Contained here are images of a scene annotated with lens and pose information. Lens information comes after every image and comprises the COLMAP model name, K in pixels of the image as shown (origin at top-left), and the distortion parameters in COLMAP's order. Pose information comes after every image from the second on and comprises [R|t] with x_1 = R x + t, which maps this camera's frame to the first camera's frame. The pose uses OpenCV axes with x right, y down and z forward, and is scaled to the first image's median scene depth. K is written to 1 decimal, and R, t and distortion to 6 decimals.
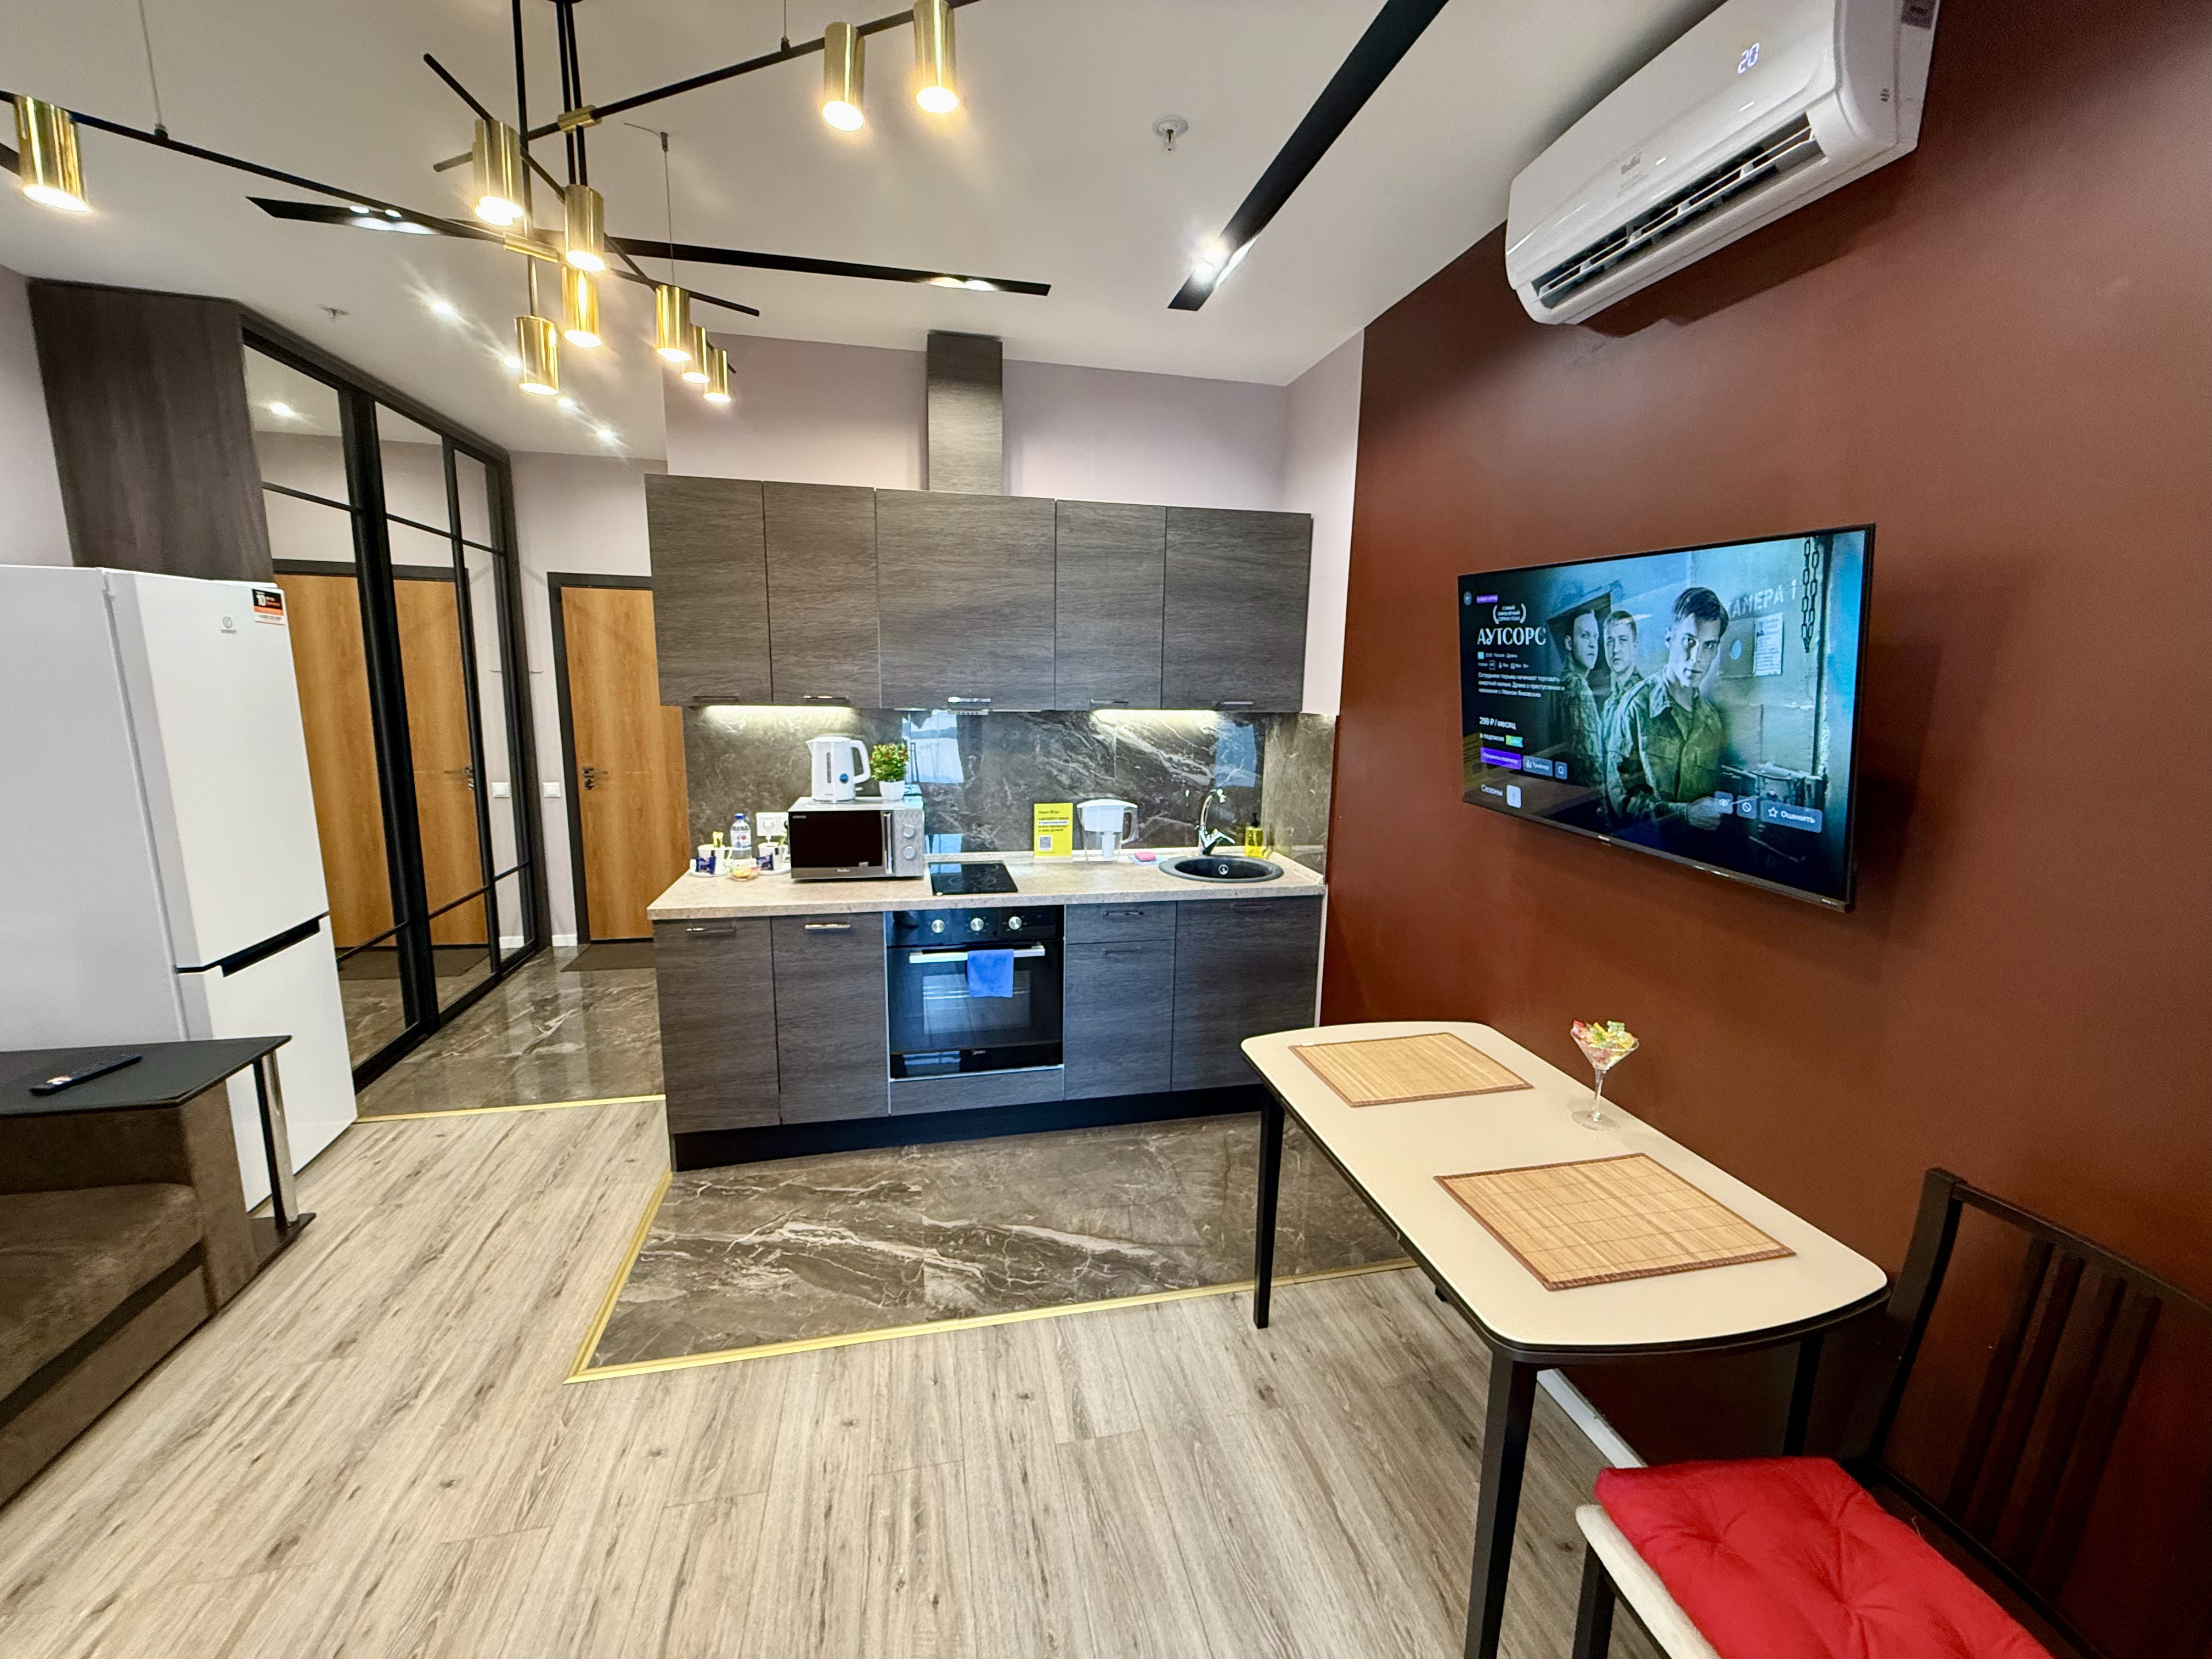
lens RADIAL K [[878.8, 0, 1099.5], [0, 878.8, 830.1], [0, 0, 1]] dist [-0.000703, 0.000400]
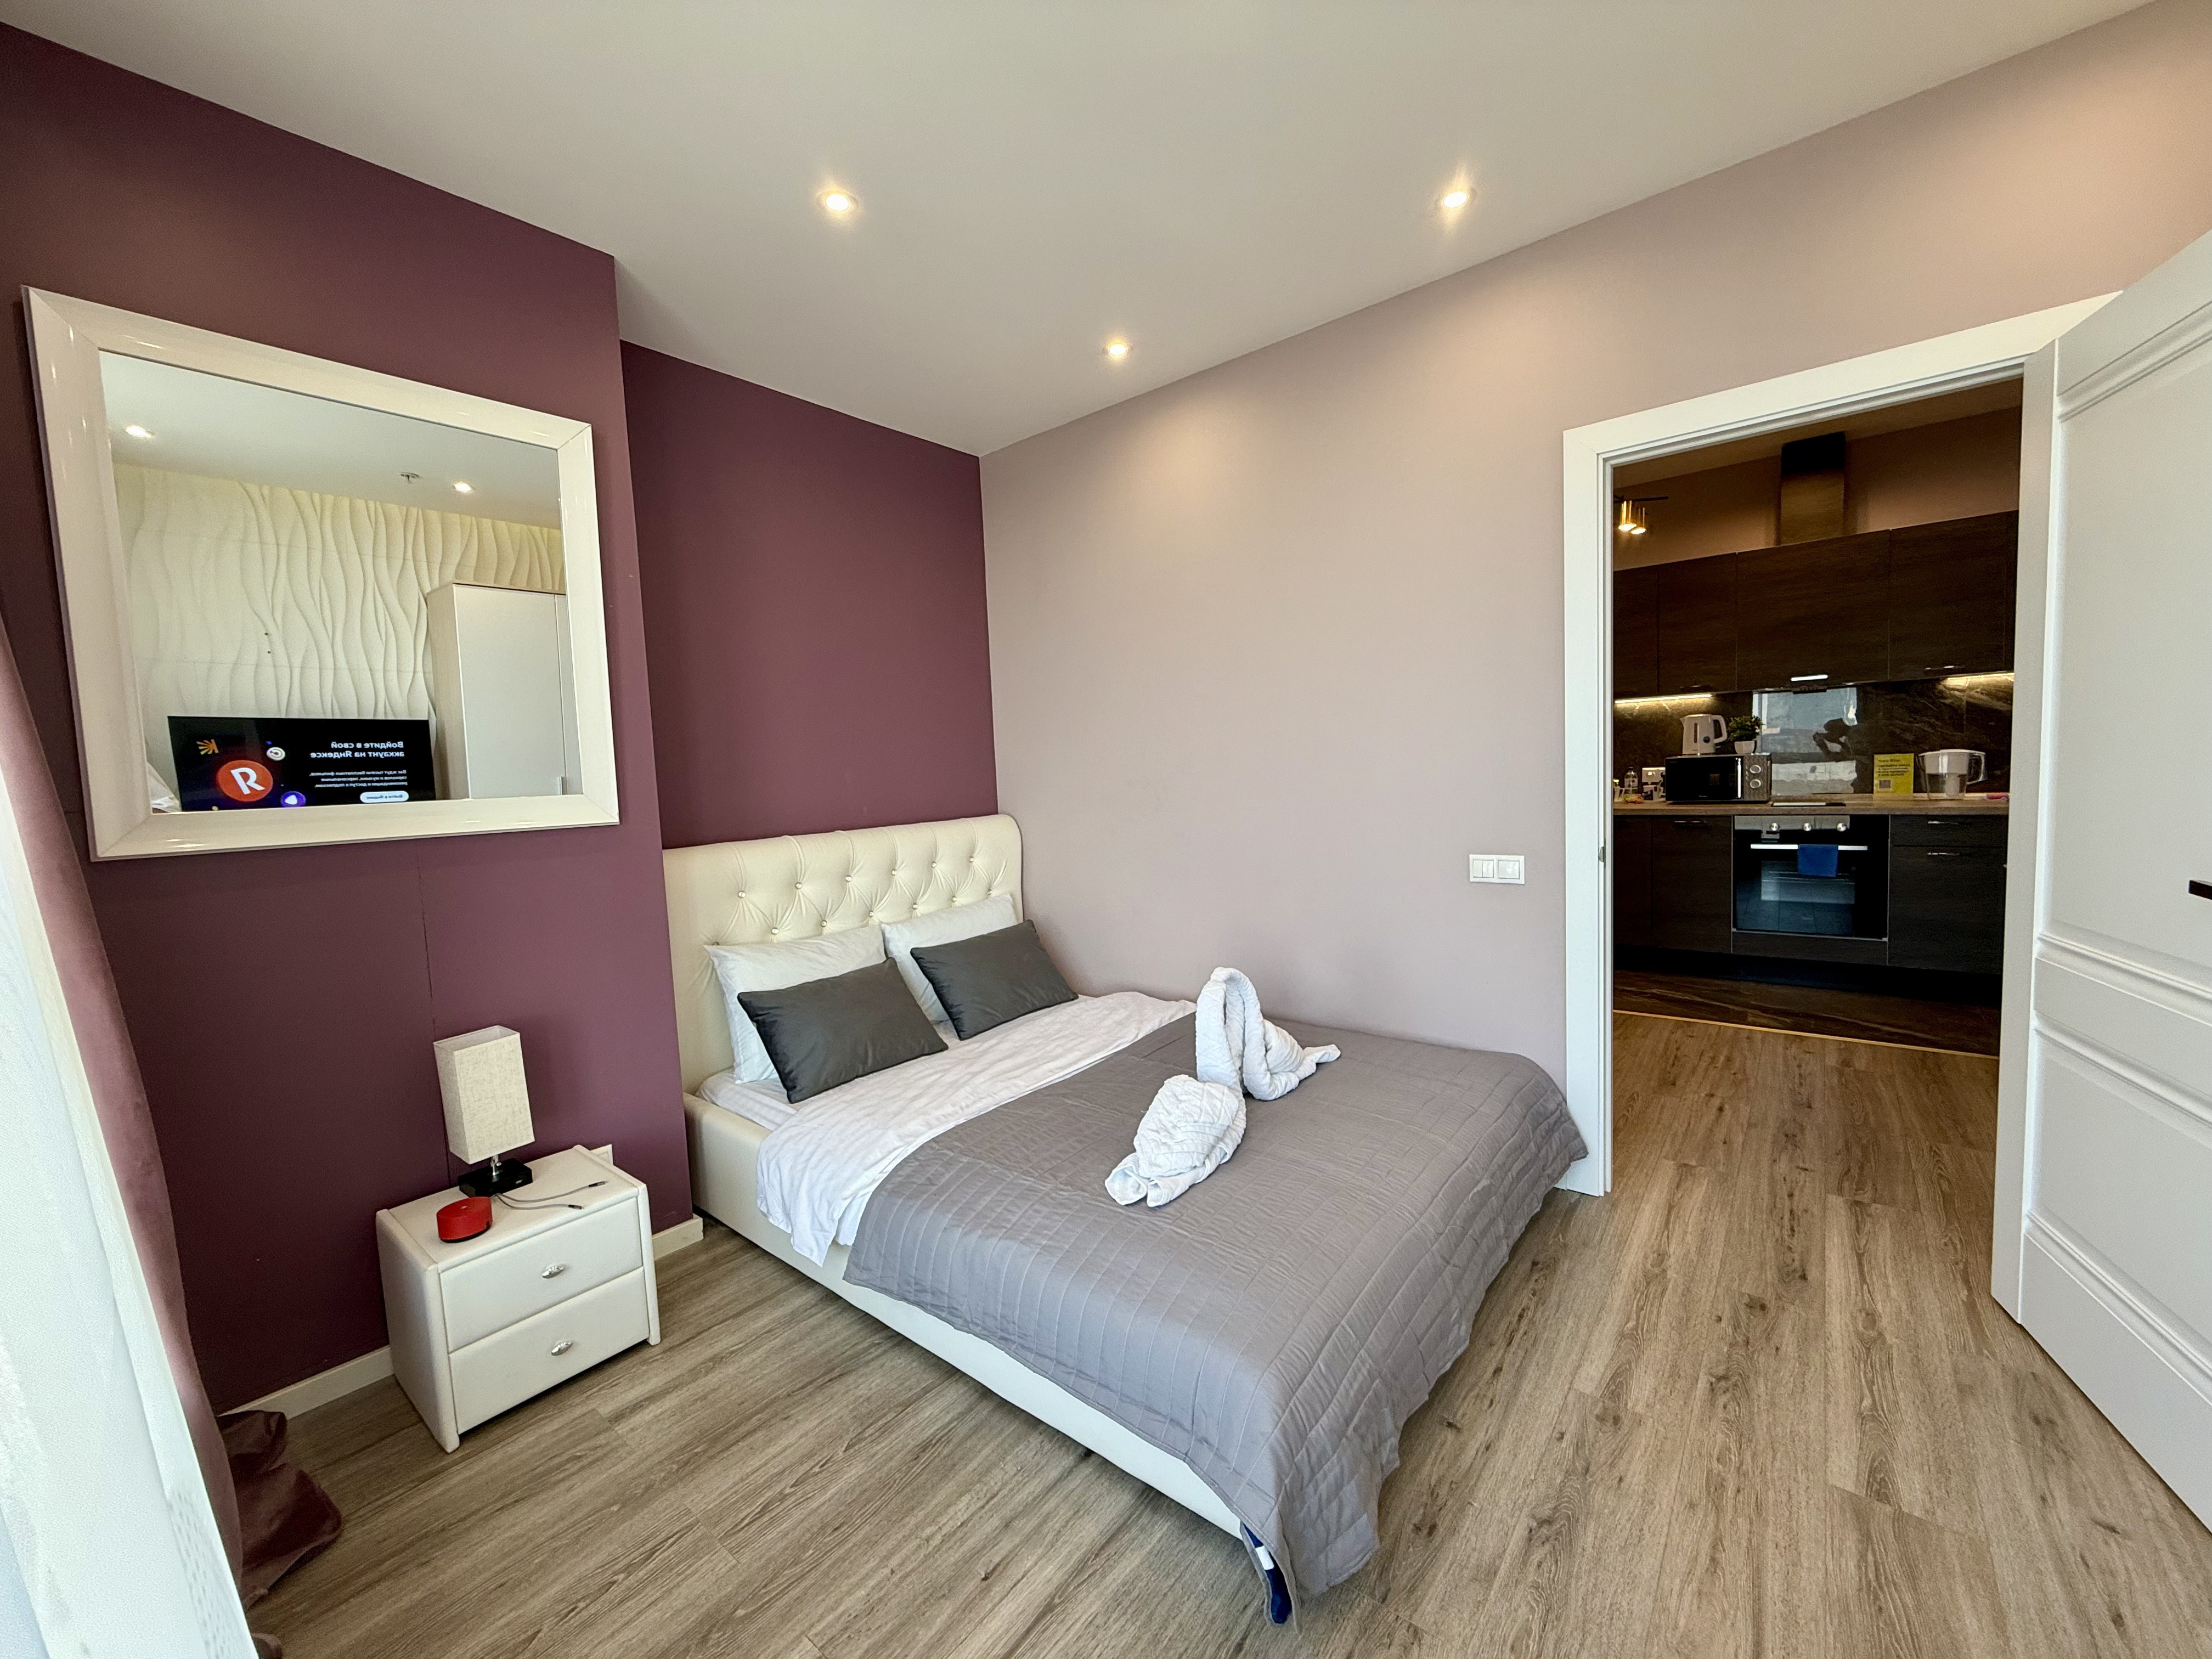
lens RADIAL K [[878.8, 0, 1097.1], [0, 878.8, 831.9], [0, 0, 1]] dist [-0.000703, 0.000400]
pose [[0.622151, 0.010610, -0.782825, 0.308410], [-0.078831, 0.995675, -0.049156, 0.318950], [0.778918, 0.092293, 0.620297, -0.947056]]
